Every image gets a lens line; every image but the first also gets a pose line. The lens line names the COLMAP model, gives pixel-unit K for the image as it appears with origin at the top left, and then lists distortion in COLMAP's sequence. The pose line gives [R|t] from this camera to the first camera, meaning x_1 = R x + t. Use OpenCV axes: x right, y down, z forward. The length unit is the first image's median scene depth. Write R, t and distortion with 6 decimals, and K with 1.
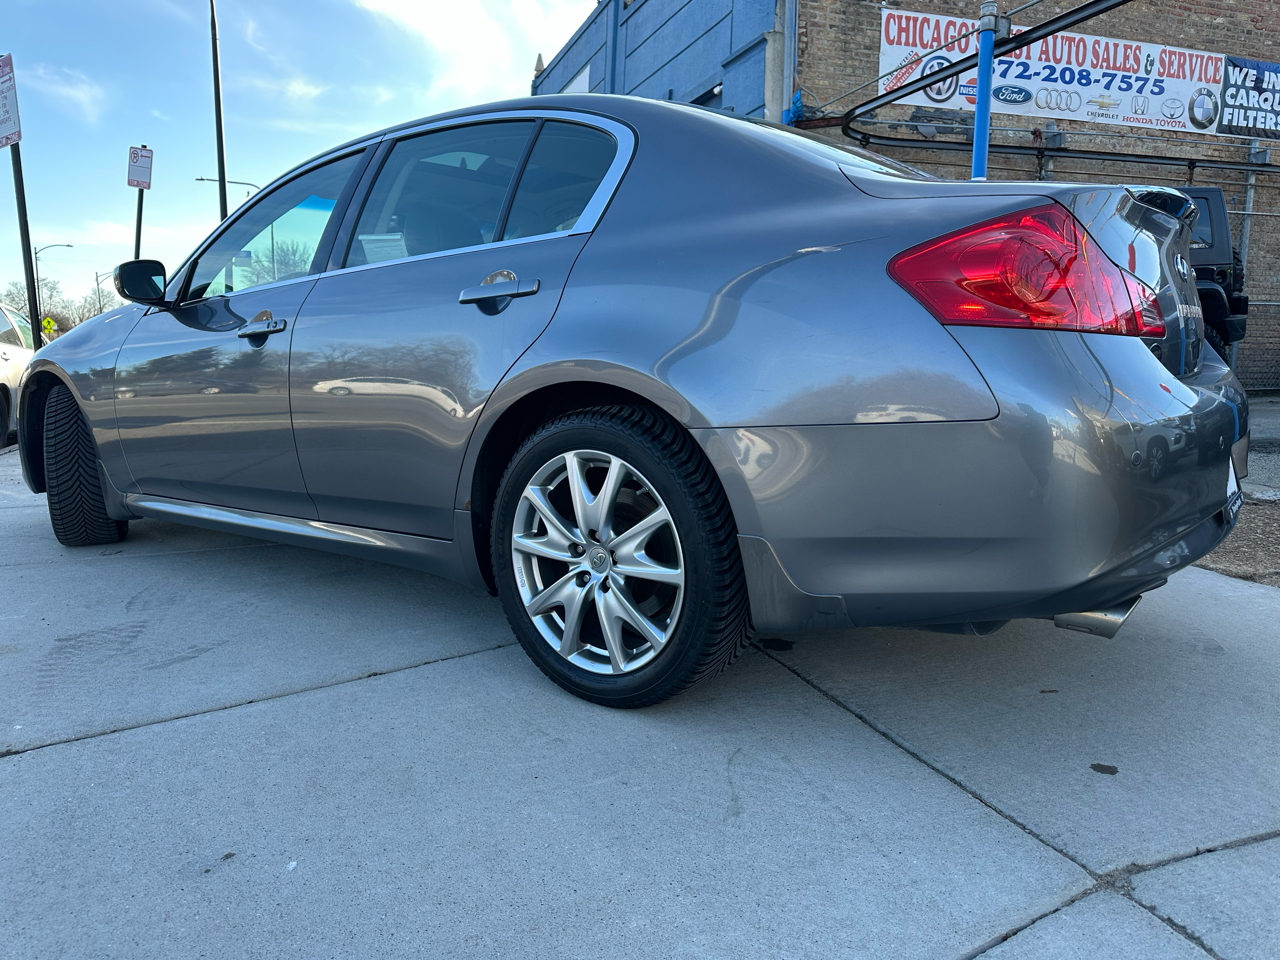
lens RADIAL K [[911.2, 0, 634.1], [0, 911.2, 478.2], [0, 0, 1]] dist [0.023703, -0.020157]
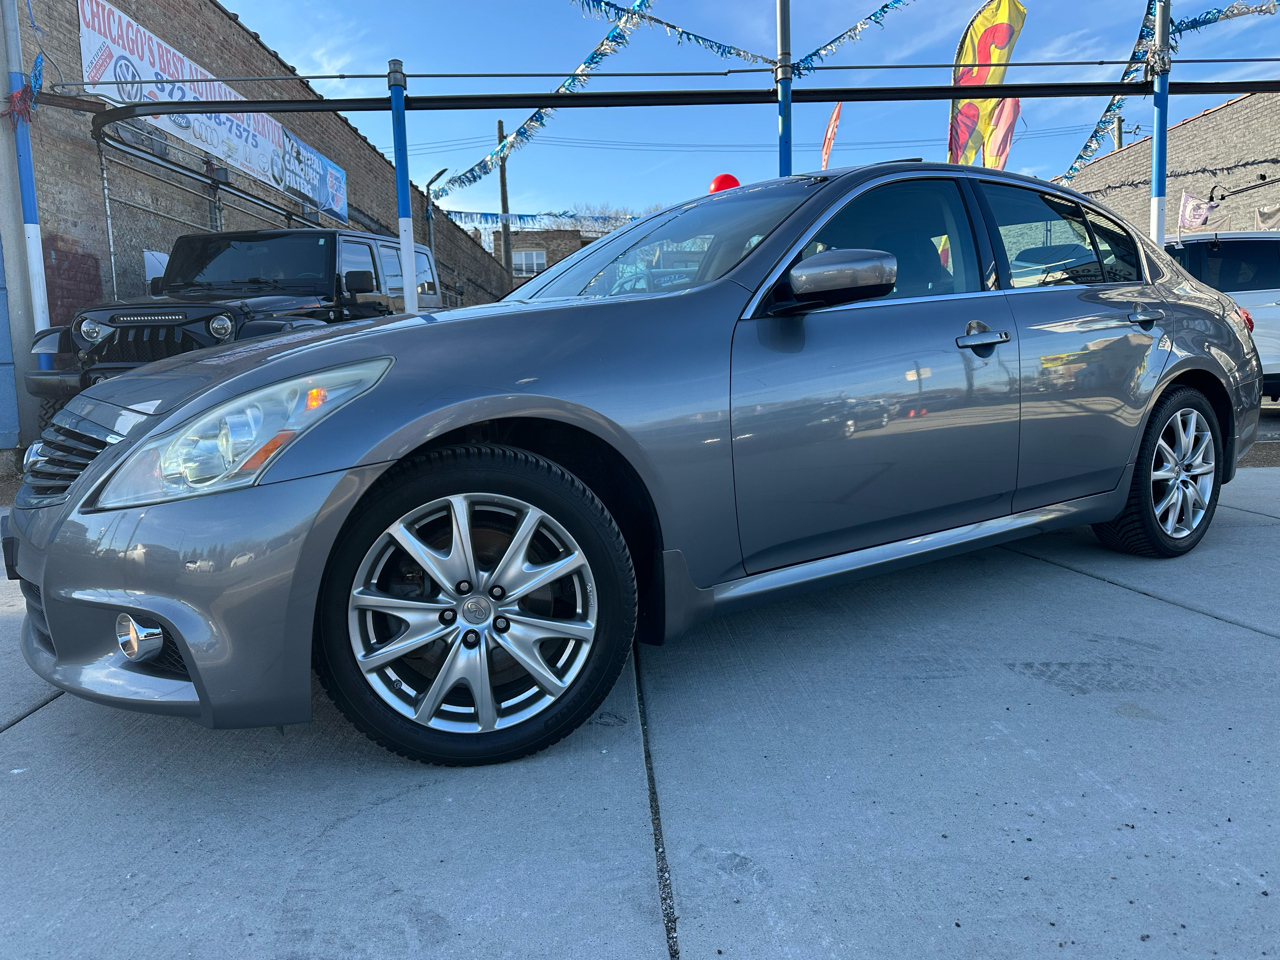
lens RADIAL K [[911.9, 0, 637.2], [0, 911.9, 480.1], [0, 0, 1]] dist [0.003680, -0.003959]
pose [[0.291530, -0.129989, 0.947688, -1.541500], [0.163880, 0.982863, 0.084401, -0.163368], [-0.942419, 0.130701, 0.307836, 1.104904]]
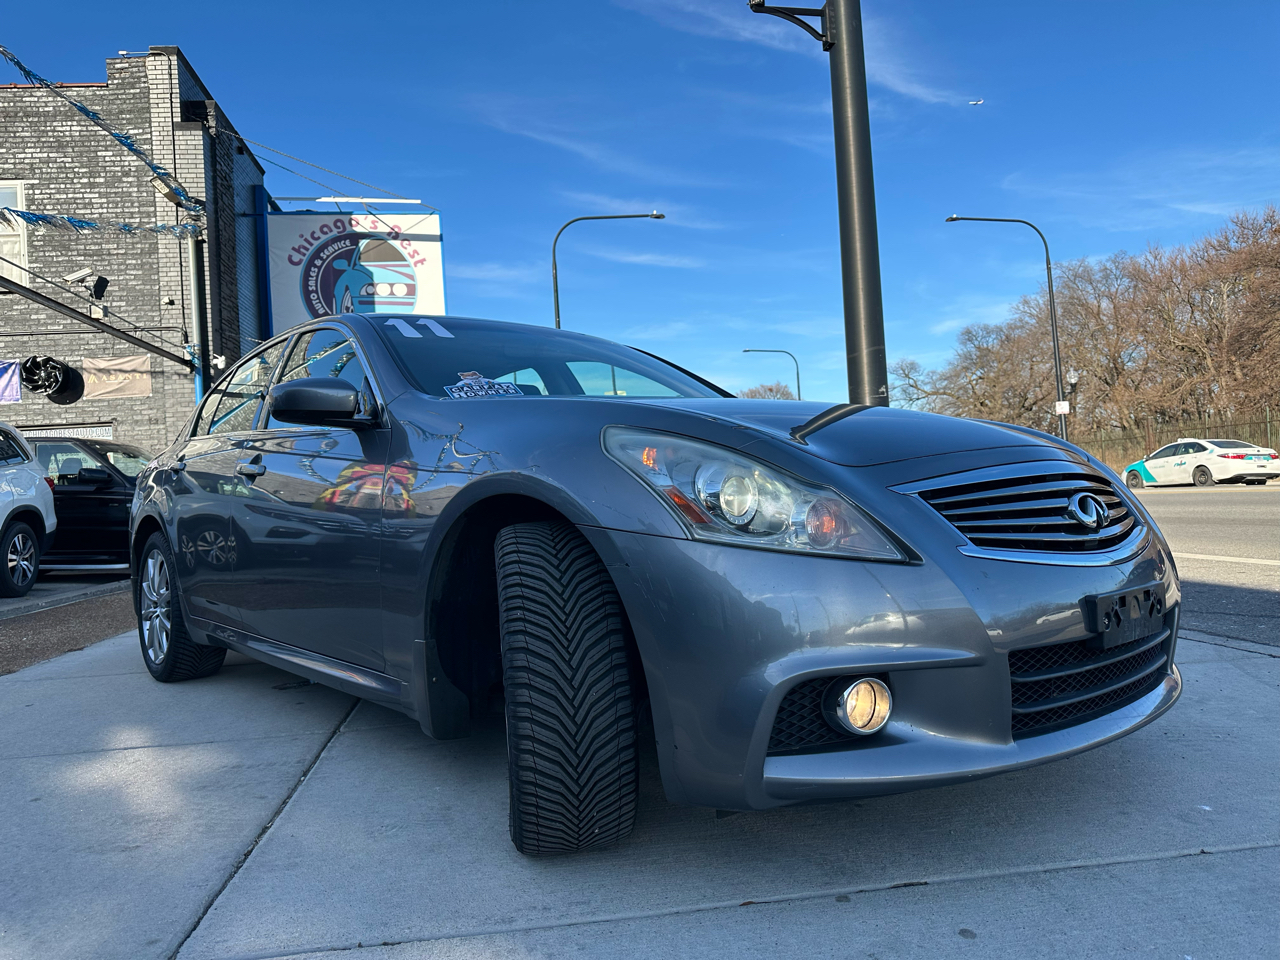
lens RADIAL K [[909.4, 0, 629.7], [0, 909.4, 477.2], [0, 0, 1]] dist [0.045731, -0.054587]
pose [[-0.980112, 0.057229, 0.190013, -0.702047], [0.080688, 0.989717, 0.118112, -0.346634], [-0.181300, 0.131094, -0.974651, 2.638245]]
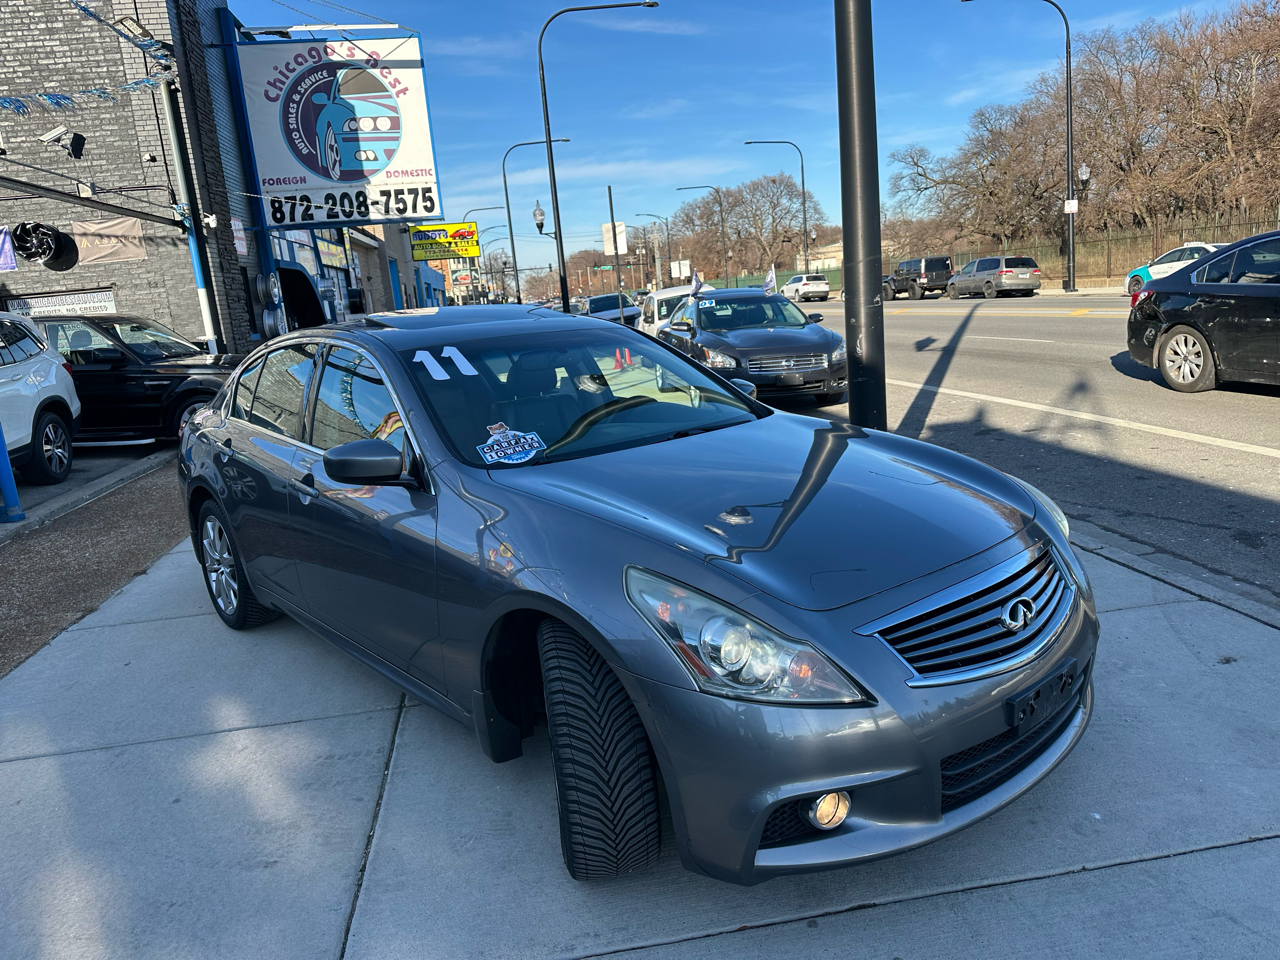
lens RADIAL K [[911.2, 0, 634.1], [0, 911.2, 478.2], [0, 0, 1]] dist [0.023703, -0.020157]
pose [[-0.979160, 0.043784, 0.198317, -0.733754], [0.109999, 0.935188, 0.336636, -0.670502], [-0.170724, 0.351435, -0.920514, 2.710974]]
